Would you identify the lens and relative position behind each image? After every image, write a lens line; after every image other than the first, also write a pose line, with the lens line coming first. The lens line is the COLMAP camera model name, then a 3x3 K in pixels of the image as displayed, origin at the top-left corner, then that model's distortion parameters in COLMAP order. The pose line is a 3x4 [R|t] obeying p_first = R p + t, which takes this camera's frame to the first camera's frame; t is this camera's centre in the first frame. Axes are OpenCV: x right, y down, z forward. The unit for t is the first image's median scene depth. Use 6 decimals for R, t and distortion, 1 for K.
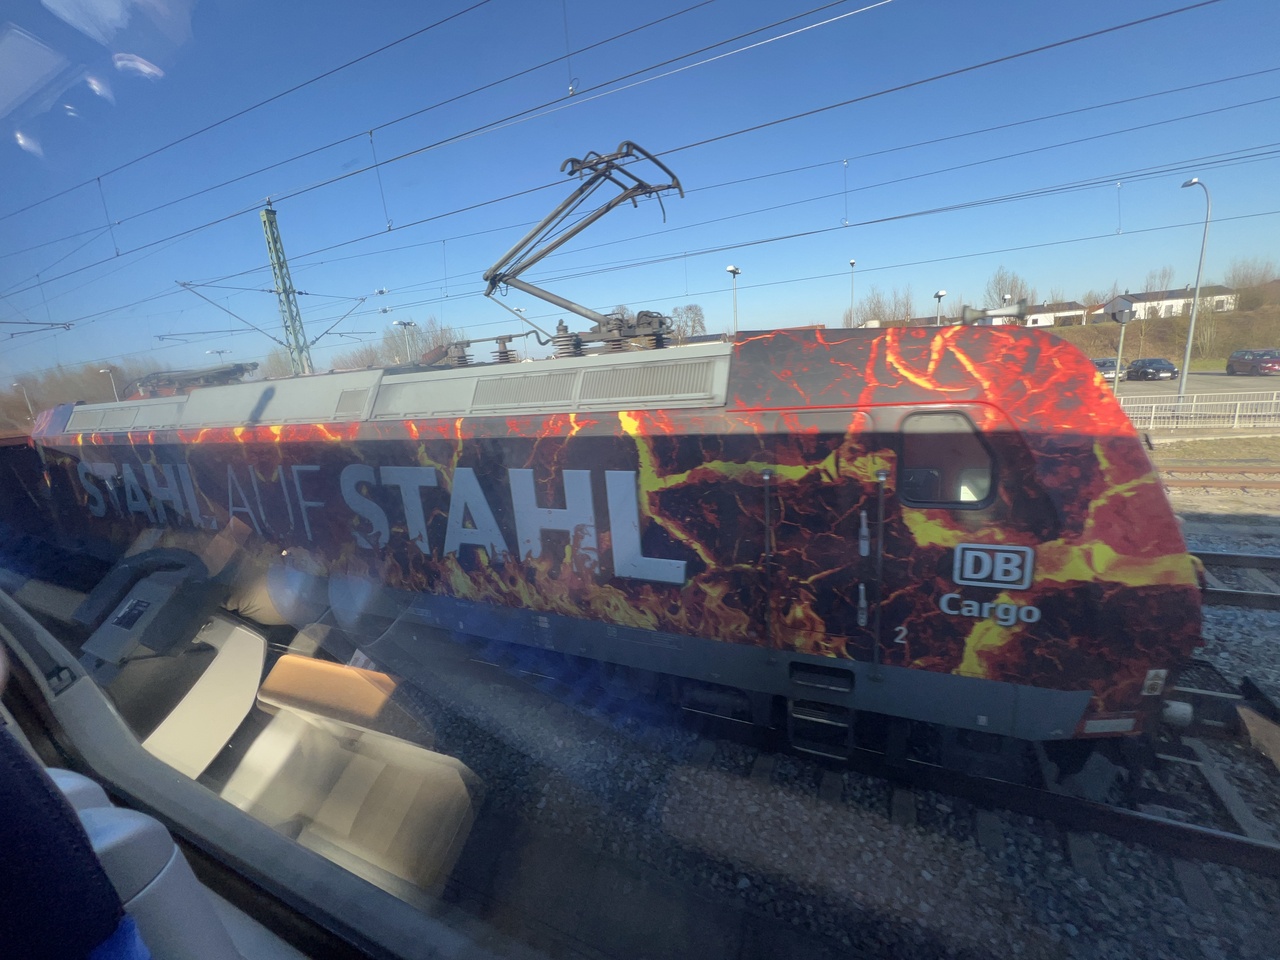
lens RADIAL K [[514.6, 0, 640.0], [0, 514.6, 480.0], [0, 0, 1]] dist [-0.000981, 0.000846]
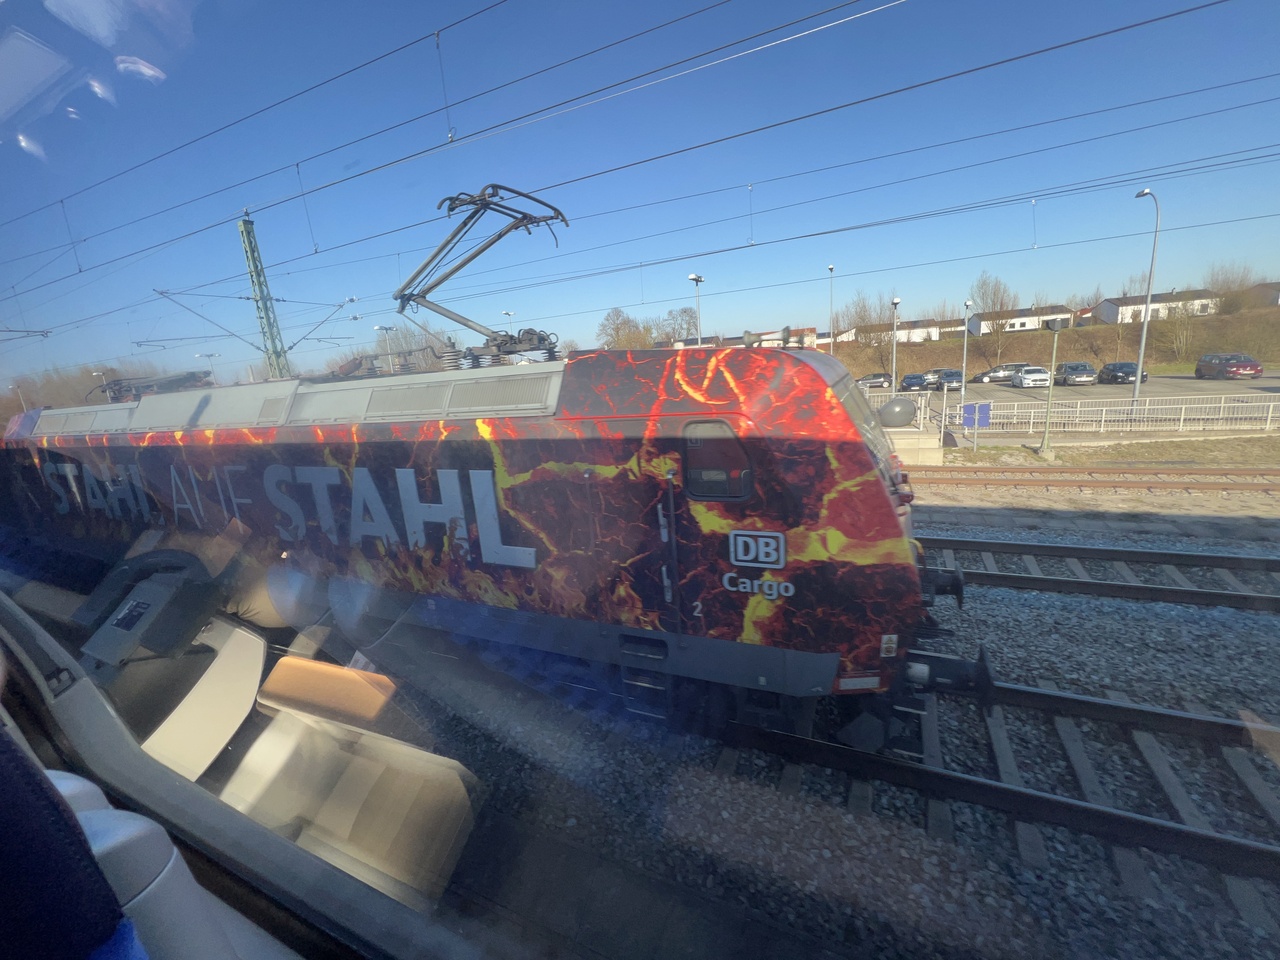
lens RADIAL K [[514.6, 0, 640.0], [0, 514.6, 480.0], [0, 0, 1]] dist [-0.000981, 0.000846]
pose [[1.000000, 0.000632, -0.000277, 0.266282], [-0.000633, 0.999994, -0.003438, 0.006448], [0.000275, 0.003438, 0.999994, -0.129278]]
